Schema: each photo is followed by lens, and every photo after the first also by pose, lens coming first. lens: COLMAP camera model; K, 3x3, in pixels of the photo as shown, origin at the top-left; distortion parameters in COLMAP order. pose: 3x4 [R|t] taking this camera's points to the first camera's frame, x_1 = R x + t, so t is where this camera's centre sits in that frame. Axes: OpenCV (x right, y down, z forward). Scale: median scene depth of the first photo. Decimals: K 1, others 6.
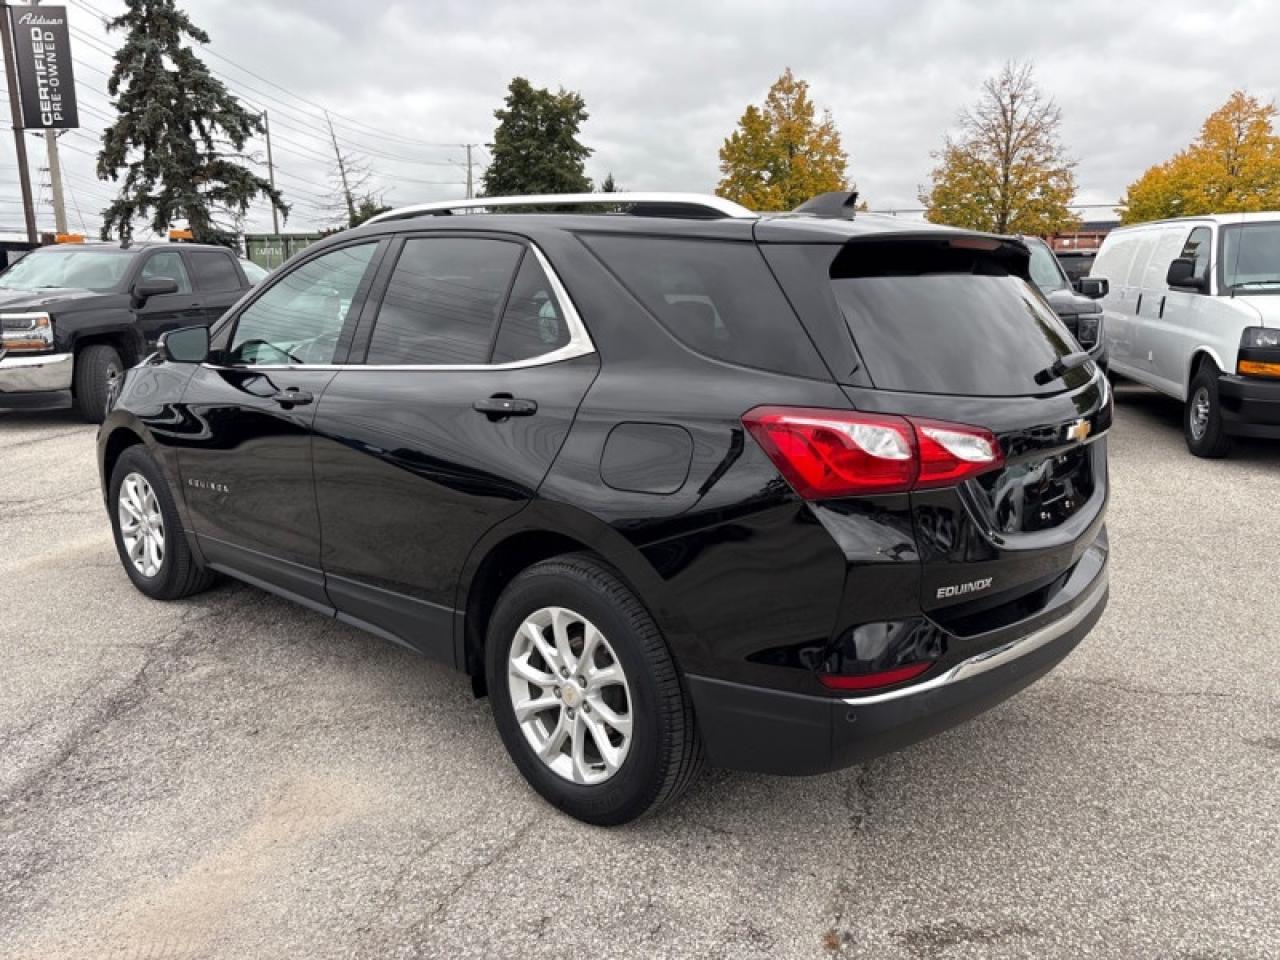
lens RADIAL K [[990.3, 0, 616.5], [0, 990.3, 481.1], [0, 0, 1]] dist [0.052398, -0.064947]
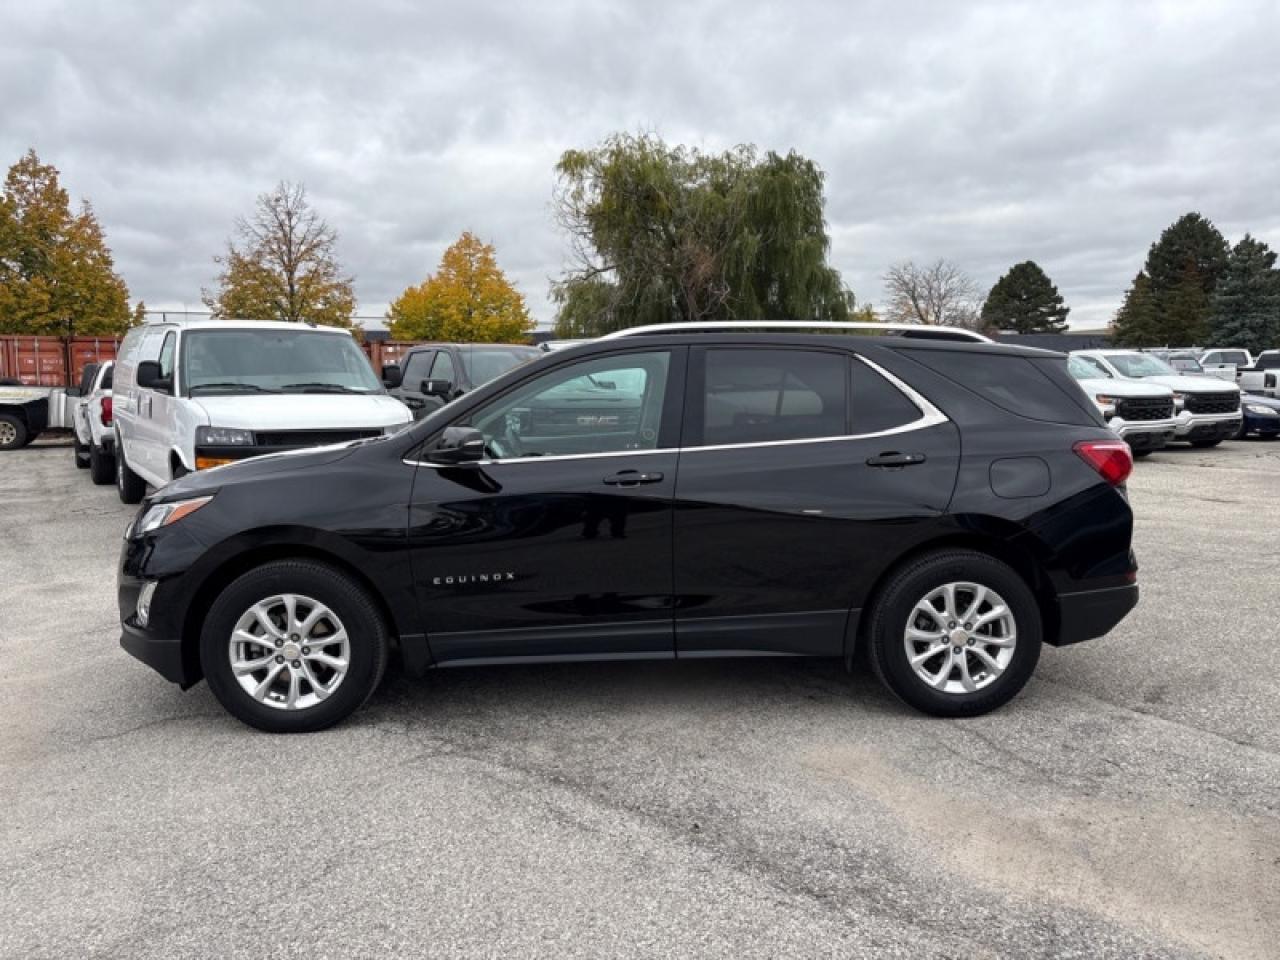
lens RADIAL K [[1048.9, 0, 592.3], [0, 1048.9, 493.8], [0, 0, 1]] dist [-0.001056, 0.004963]
pose [[0.690164, -0.076789, 0.719567, -0.211547], [0.143864, 0.989066, -0.032436, -0.005201], [-0.709208, 0.125906, 0.693665, 0.030265]]
